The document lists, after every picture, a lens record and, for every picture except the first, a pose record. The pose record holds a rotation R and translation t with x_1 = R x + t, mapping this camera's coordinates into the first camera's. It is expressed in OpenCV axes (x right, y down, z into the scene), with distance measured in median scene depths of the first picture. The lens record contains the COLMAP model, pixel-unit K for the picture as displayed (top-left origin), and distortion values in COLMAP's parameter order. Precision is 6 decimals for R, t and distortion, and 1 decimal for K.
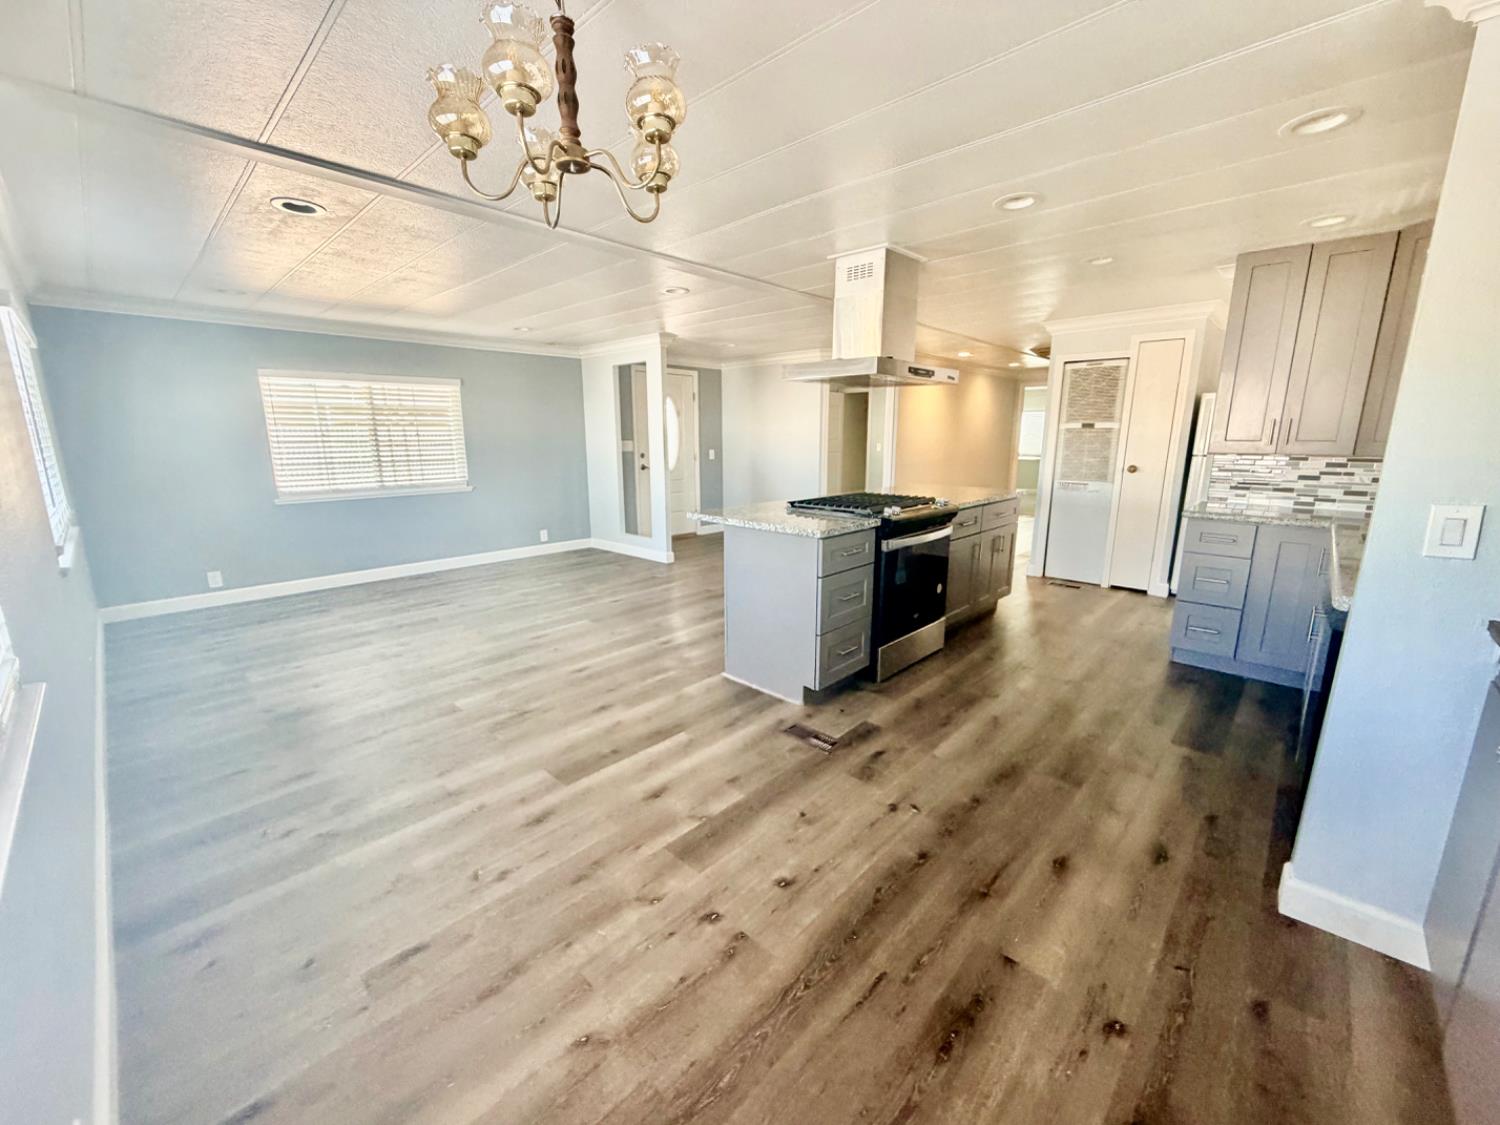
lens RADIAL K [[598.8, 0, 746.3], [0, 598.8, 563.1], [0, 0, 1]] dist [-0.002085, 0.000552]
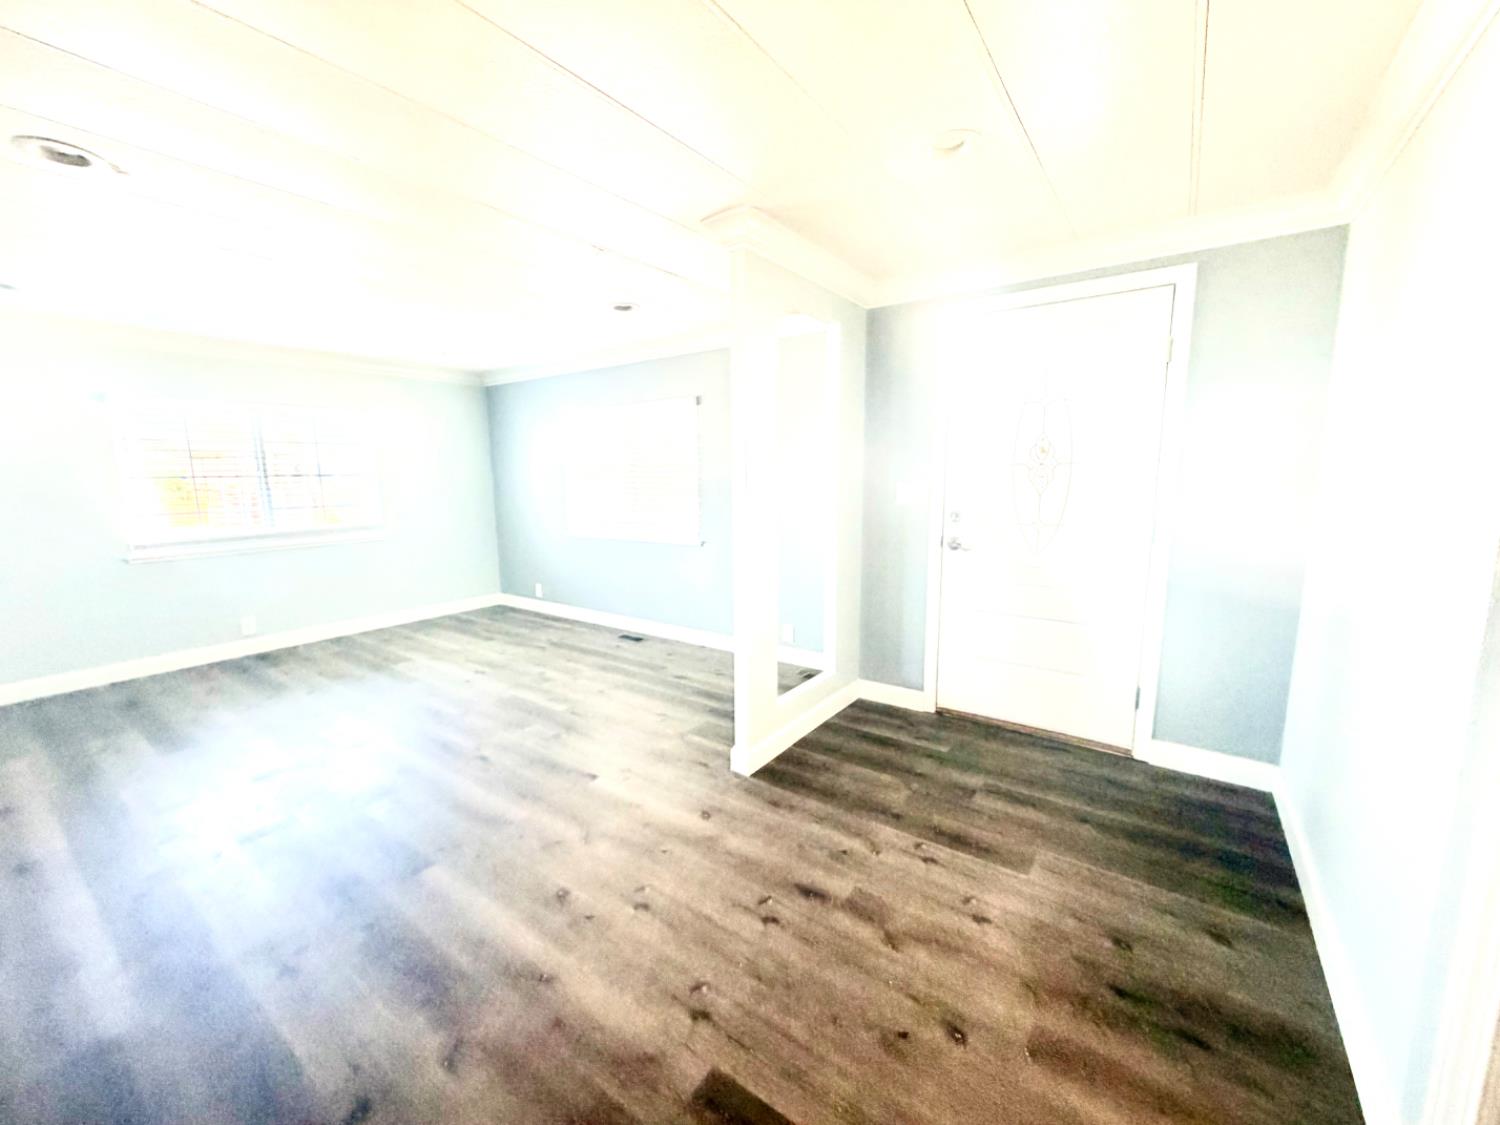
lens RADIAL K [[598.8, 0, 743.4], [0, 598.8, 559.2], [0, 0, 1]] dist [-0.002085, 0.000552]
pose [[0.128985, 0.145152, -0.980966, 0.574150], [-0.196233, 0.973403, 0.118231, -0.431473], [0.972037, 0.177248, 0.154039, 2.011678]]
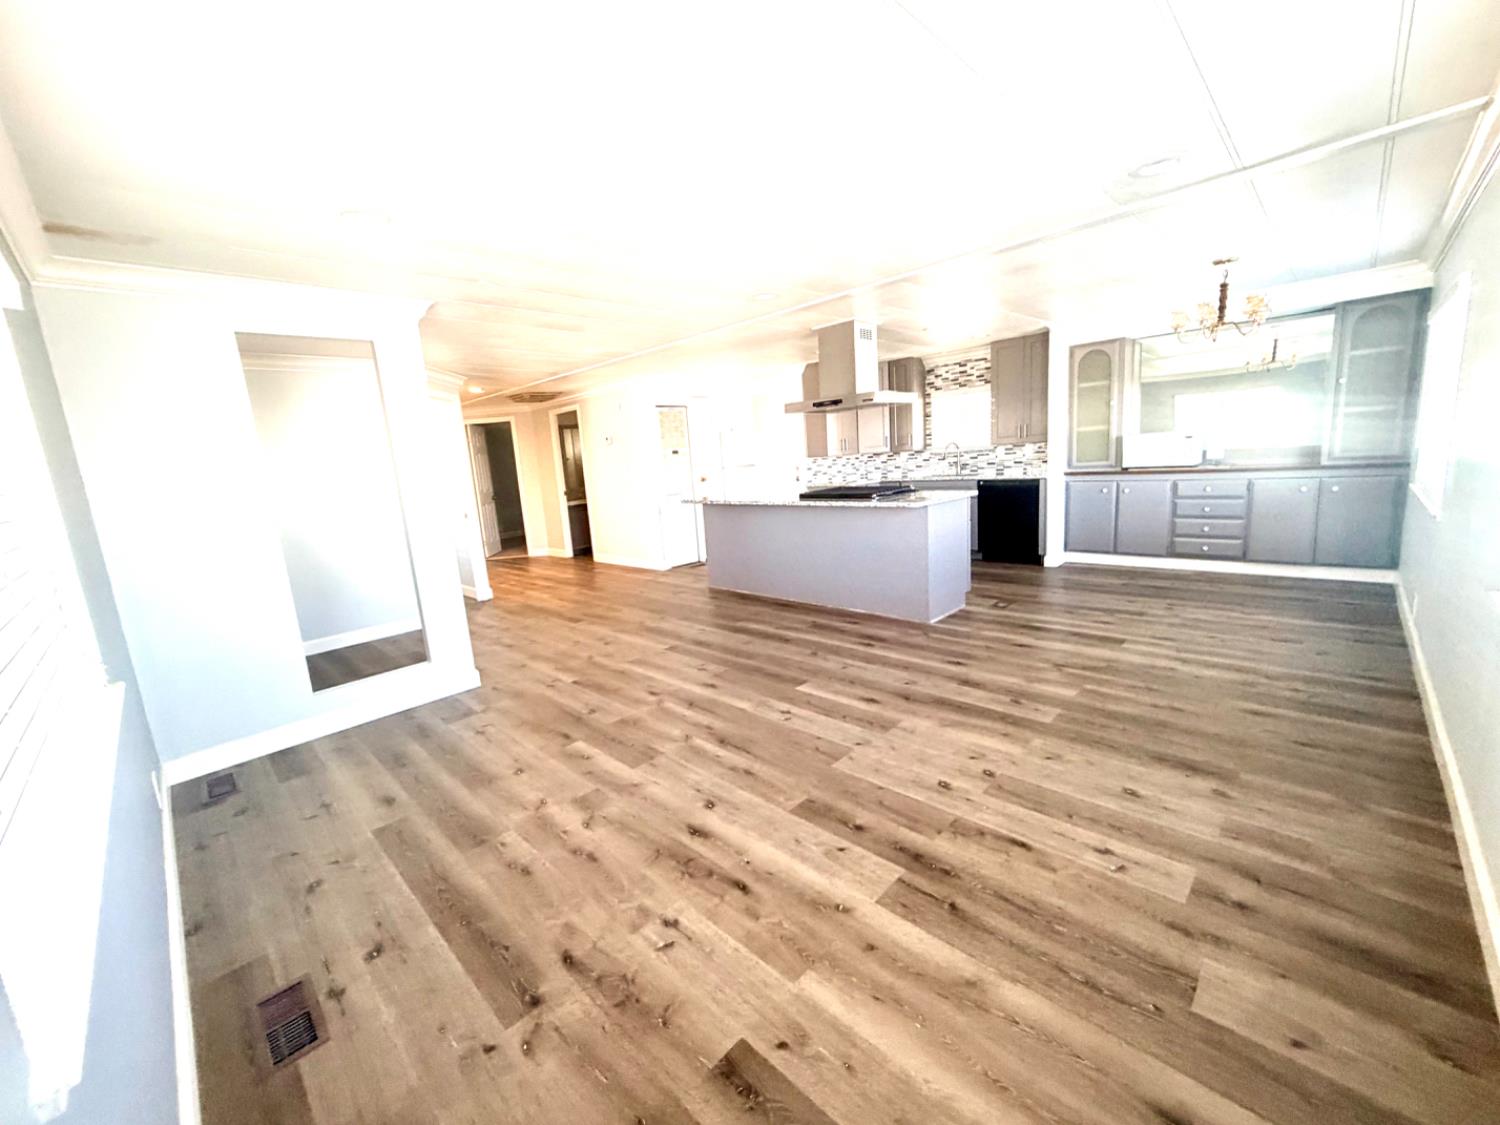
lens RADIAL K [[598.8, 0, 746.4], [0, 598.8, 560.1], [0, 0, 1]] dist [-0.002085, 0.000552]
pose [[0.022232, -0.174244, 0.984451, -1.521462], [0.281212, 0.946028, 0.161093, -0.307824], [-0.959388, 0.273258, 0.070032, 1.471360]]
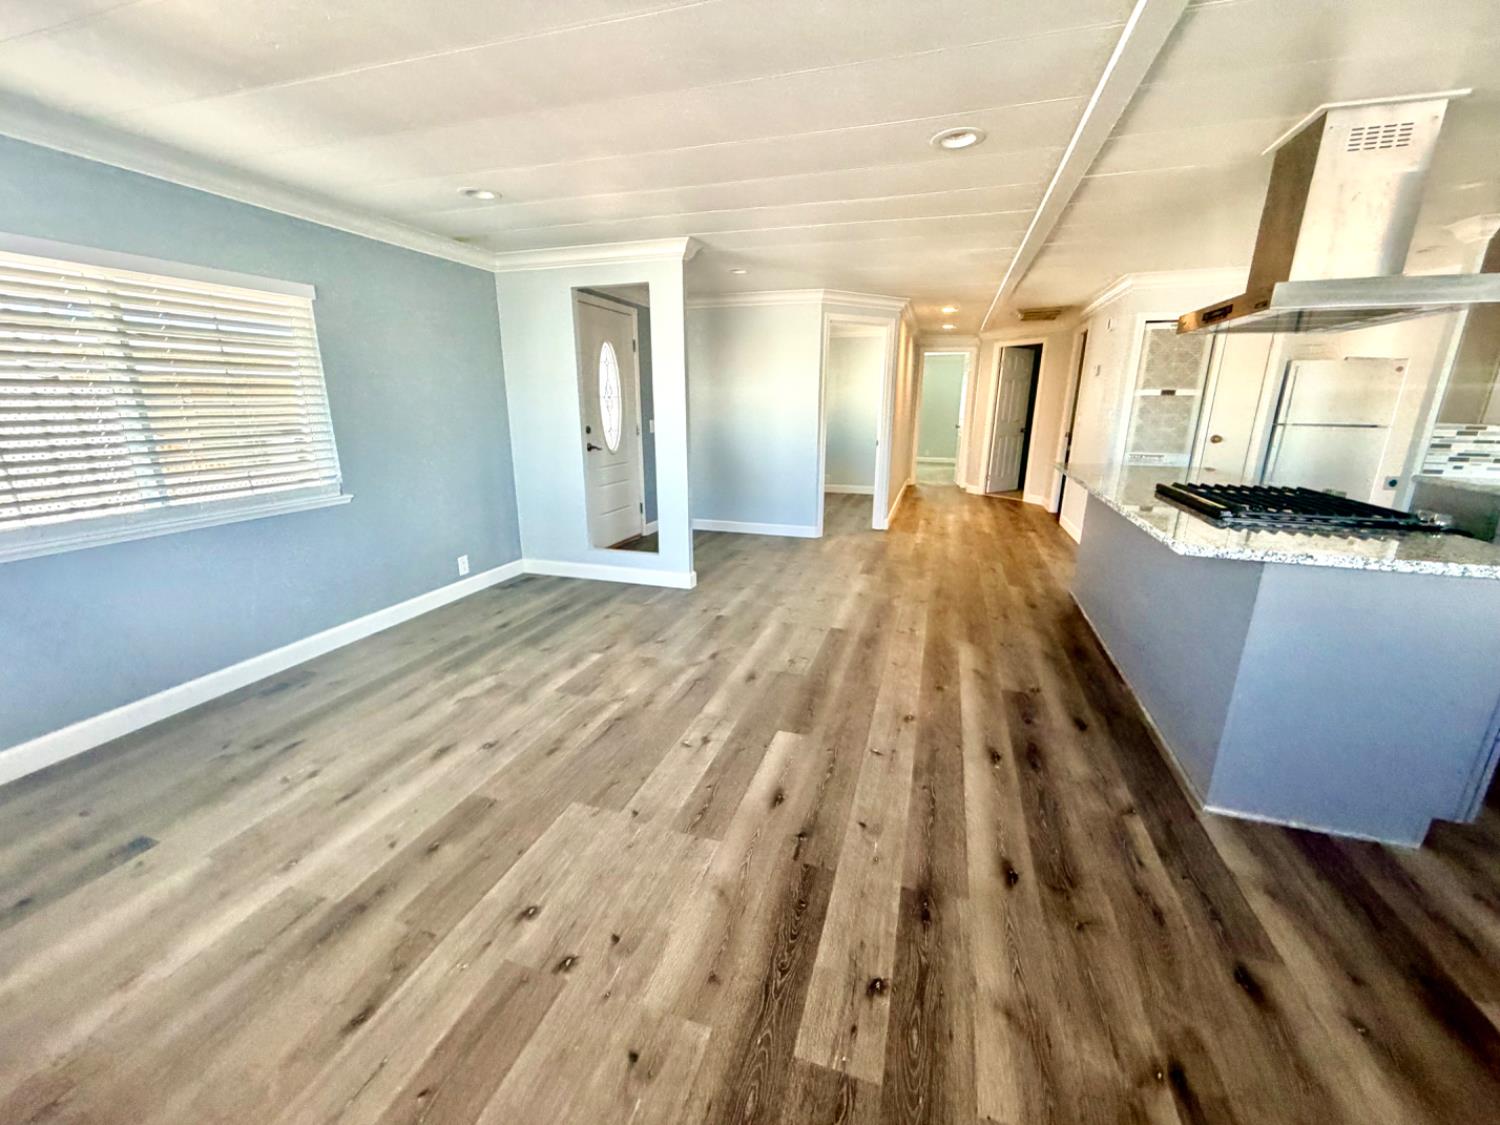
lens RADIAL K [[598.8, 0, 746.1], [0, 598.8, 562.7], [0, 0, 1]] dist [-0.002085, 0.000552]
pose [[0.902656, -0.106806, 0.416899, -0.787129], [0.084670, 0.993855, 0.071293, -0.160883], [-0.421952, -0.029054, 0.906152, 0.775062]]
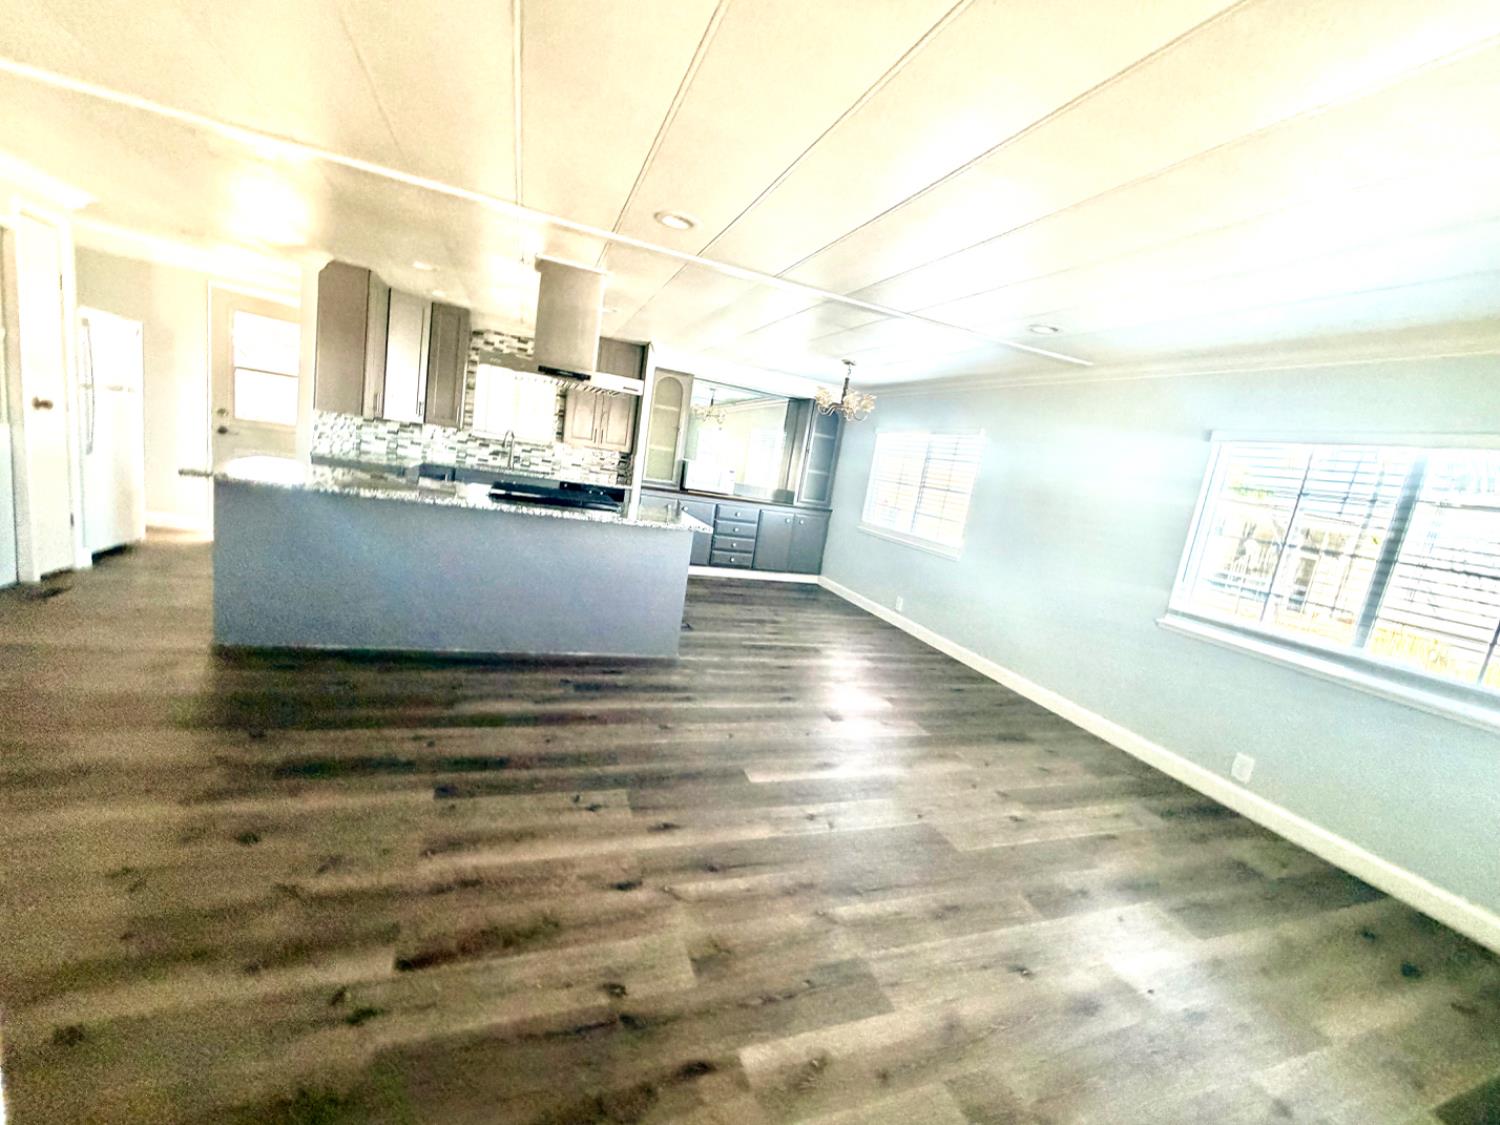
lens RADIAL K [[598.8, 0, 749.4], [0, 598.8, 561.8], [0, 0, 1]] dist [-0.002085, 0.000552]
pose [[-0.888057, -0.206424, 0.410784, -0.705923], [-0.053874, 0.934098, 0.352928, -0.476077], [-0.456565, 0.291290, -0.840654, 2.185737]]
